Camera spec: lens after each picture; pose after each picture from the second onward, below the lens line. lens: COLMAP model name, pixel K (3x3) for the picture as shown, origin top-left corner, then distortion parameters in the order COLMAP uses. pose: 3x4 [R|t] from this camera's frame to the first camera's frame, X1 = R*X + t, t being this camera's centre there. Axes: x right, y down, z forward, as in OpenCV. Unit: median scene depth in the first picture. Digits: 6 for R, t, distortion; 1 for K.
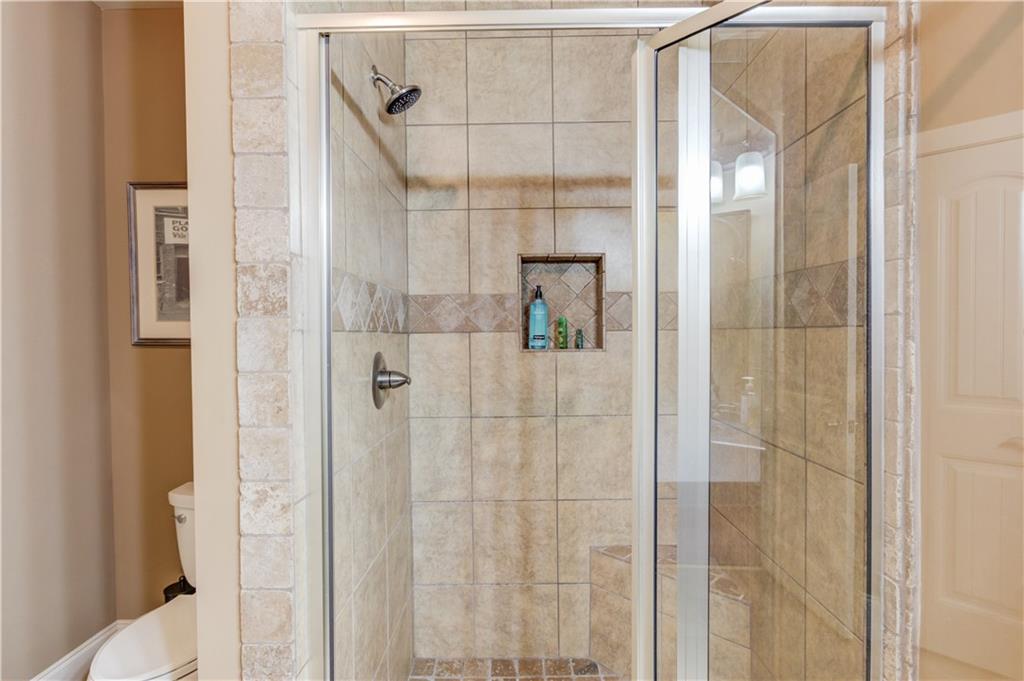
lens RADIAL K [[502.3, 0, 509.6], [0, 502.3, 340.6], [0, 0, 1]] dist [-0.005842, 0.002370]
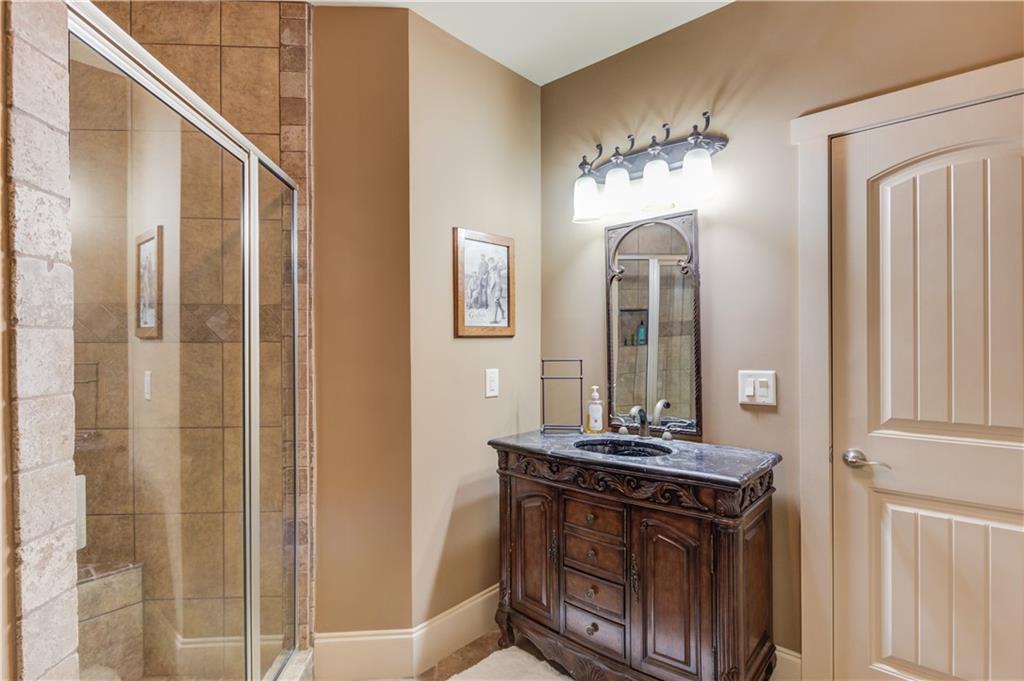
lens RADIAL K [[502.3, 0, 510.4], [0, 502.3, 341.6], [0, 0, 1]] dist [-0.005842, 0.002370]
pose [[-0.083077, 0.005670, 0.996527, -1.348922], [0.020640, 0.999779, -0.003968, -0.005210], [-0.996329, 0.020239, -0.083176, 0.330871]]
